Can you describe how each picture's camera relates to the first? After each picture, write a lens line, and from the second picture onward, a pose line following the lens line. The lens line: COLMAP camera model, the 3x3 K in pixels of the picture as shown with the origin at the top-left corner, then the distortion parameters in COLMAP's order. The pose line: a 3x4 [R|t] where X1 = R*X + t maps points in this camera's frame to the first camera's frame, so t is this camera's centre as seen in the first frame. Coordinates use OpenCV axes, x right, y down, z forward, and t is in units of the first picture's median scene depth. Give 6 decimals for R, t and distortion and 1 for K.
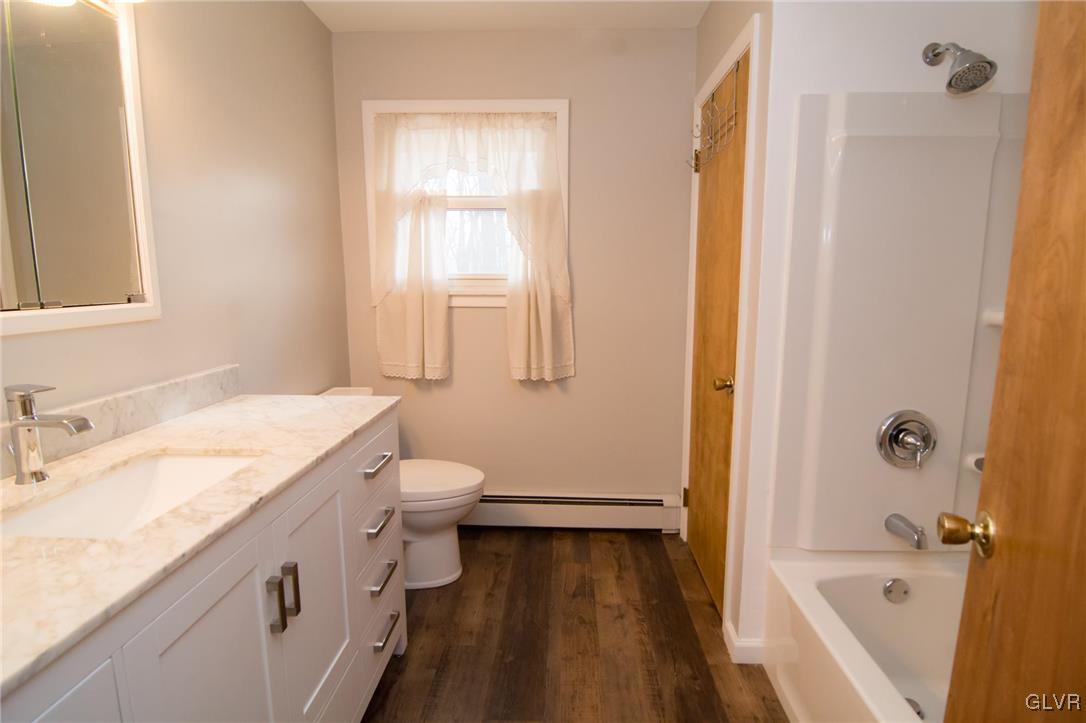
lens RADIAL K [[521.1, 0, 536.9], [0, 521.1, 358.0], [0, 0, 1]] dist [-0.008817, -0.008089]
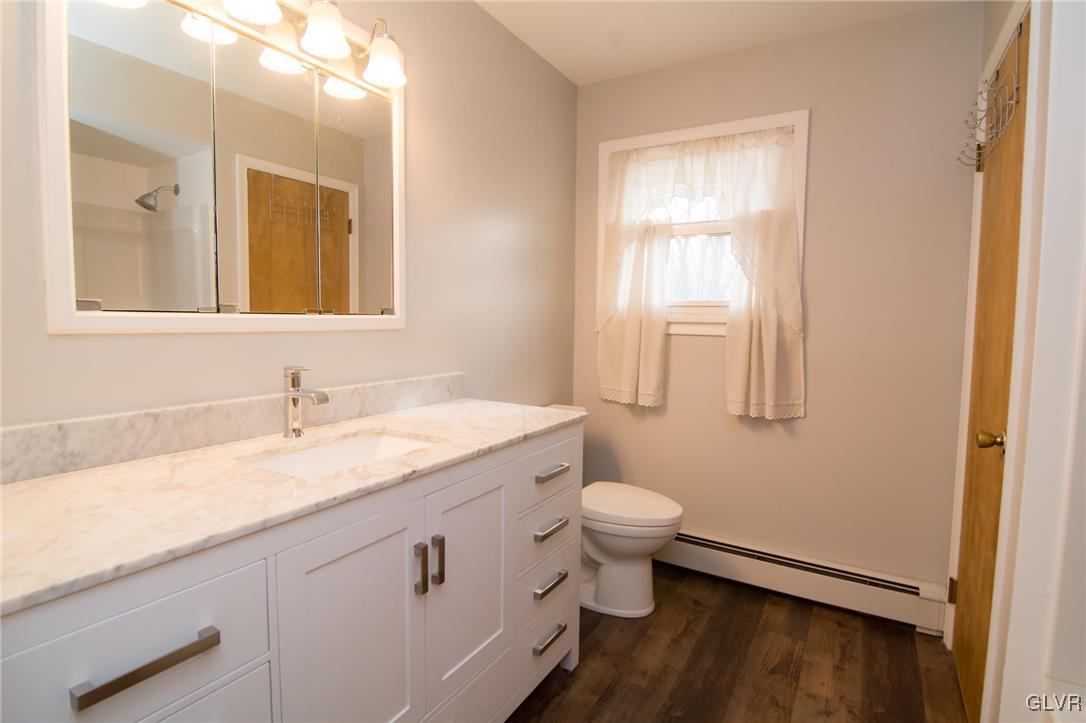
lens RADIAL K [[521.1, 0, 537.7], [0, 521.1, 354.5], [0, 0, 1]] dist [-0.008817, -0.008089]
pose [[0.879023, 0.048230, -0.474334, 0.111598], [-0.084411, 0.994897, -0.055267, 0.020213], [0.469248, 0.088619, 0.878608, 0.028642]]
